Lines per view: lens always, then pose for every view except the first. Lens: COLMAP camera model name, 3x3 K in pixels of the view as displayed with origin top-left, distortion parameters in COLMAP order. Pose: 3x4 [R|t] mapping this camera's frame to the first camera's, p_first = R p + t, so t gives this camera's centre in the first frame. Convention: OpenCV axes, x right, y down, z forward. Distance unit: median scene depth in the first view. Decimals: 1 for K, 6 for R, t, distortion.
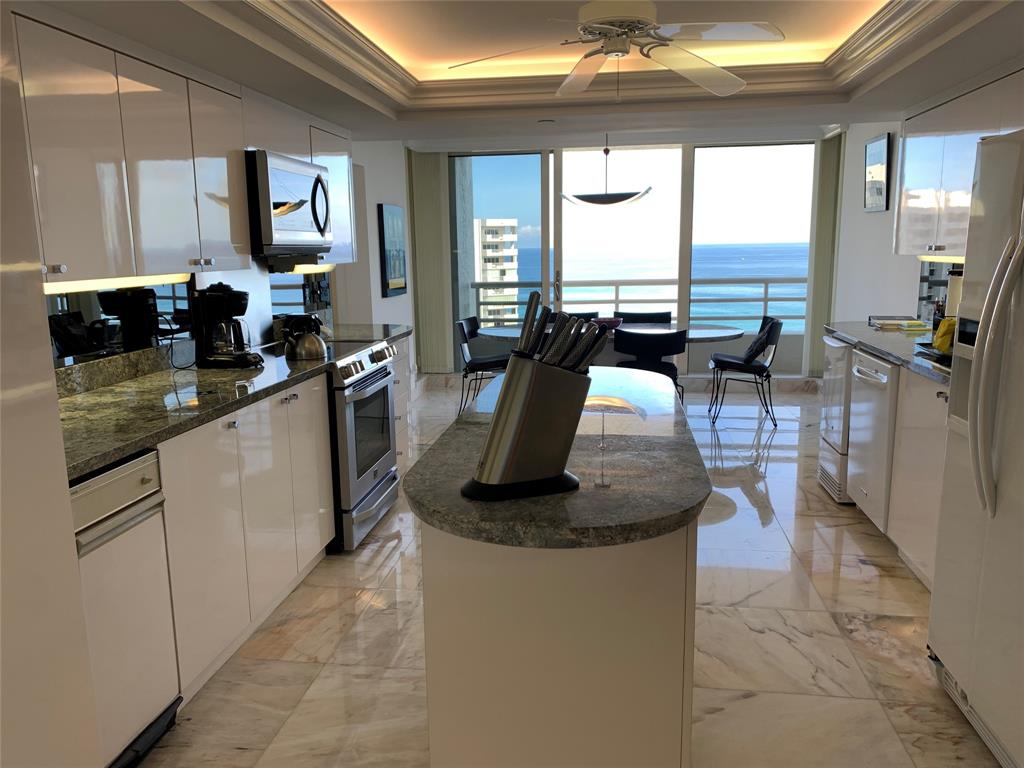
lens RADIAL K [[792.6, 0, 509.6], [0, 792.6, 385.7], [0, 0, 1]] dist [0.057788, -0.064630]
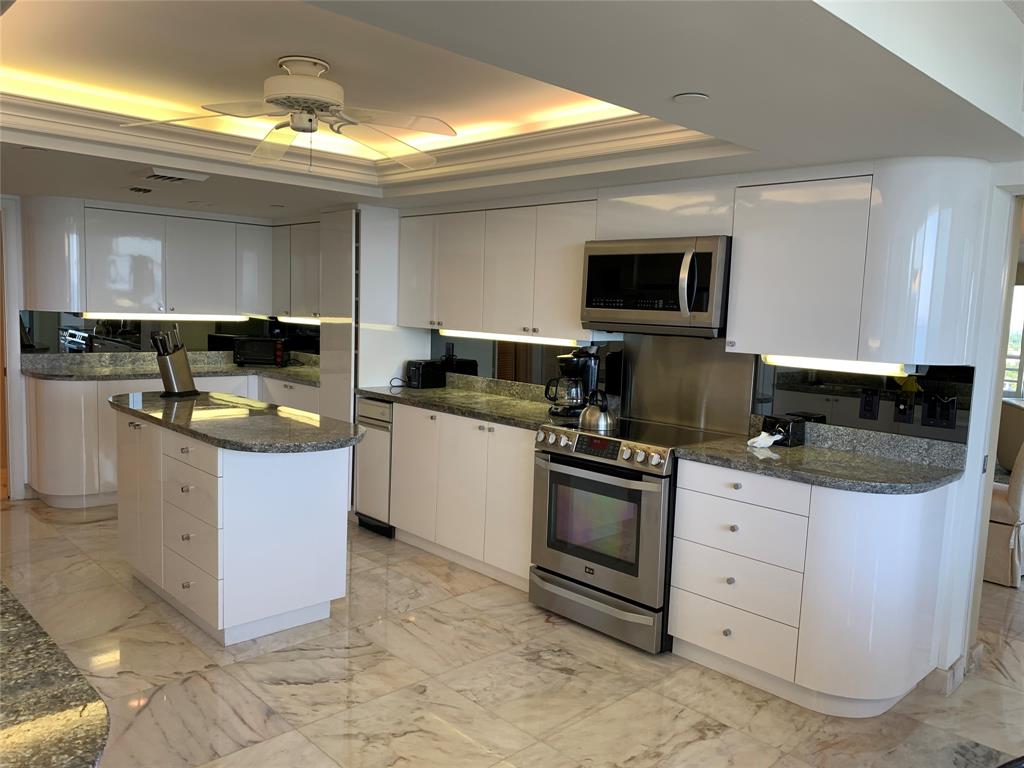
lens RADIAL K [[792.6, 0, 507.9], [0, 792.6, 384.7], [0, 0, 1]] dist [0.057788, -0.064630]
pose [[-0.626732, 0.077836, -0.775338, 0.849252], [-0.165823, 0.958887, 0.230303, -0.429121], [0.761387, 0.272907, -0.588057, 2.054260]]
